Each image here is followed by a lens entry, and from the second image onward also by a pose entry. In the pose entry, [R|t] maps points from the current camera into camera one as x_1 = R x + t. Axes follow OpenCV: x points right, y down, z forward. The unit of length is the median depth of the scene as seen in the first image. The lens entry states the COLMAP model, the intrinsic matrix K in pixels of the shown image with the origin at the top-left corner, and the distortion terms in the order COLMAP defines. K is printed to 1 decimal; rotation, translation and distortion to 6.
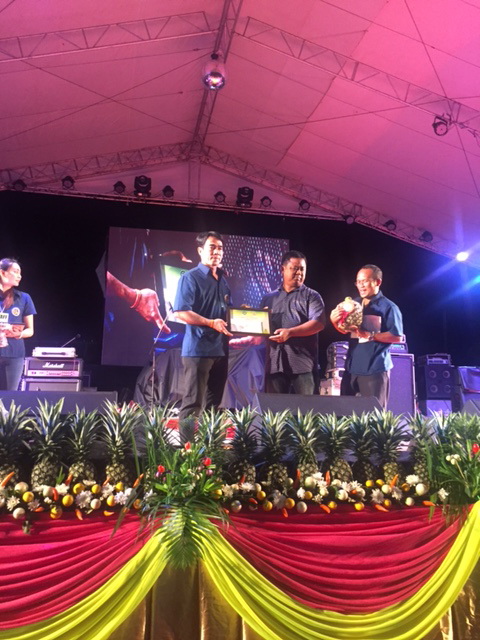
lens RADIAL K [[558.3, 0, 240.0], [0, 558.3, 320.0], [0, 0, 1]] dist [0.090808, -0.131979]
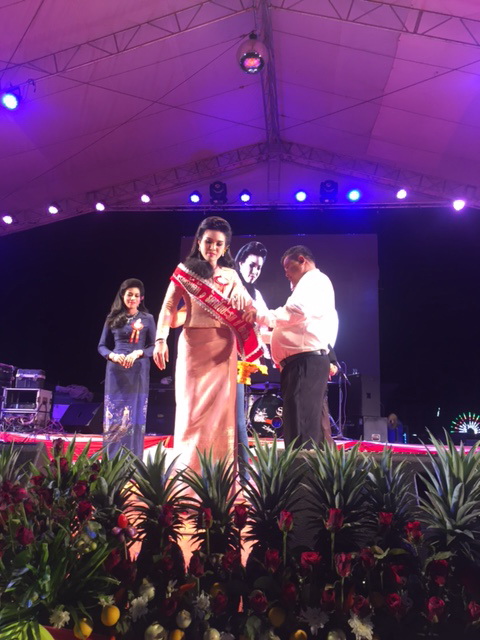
lens RADIAL K [[558.3, 0, 240.0], [0, 558.3, 320.0], [0, 0, 1]] dist [0.090808, -0.131979]
pose [[0.952622, -0.044280, -0.300916, 0.186133], [0.035818, 0.998794, -0.033583, 0.015570], [0.302040, 0.021214, 0.953059, 0.140062]]
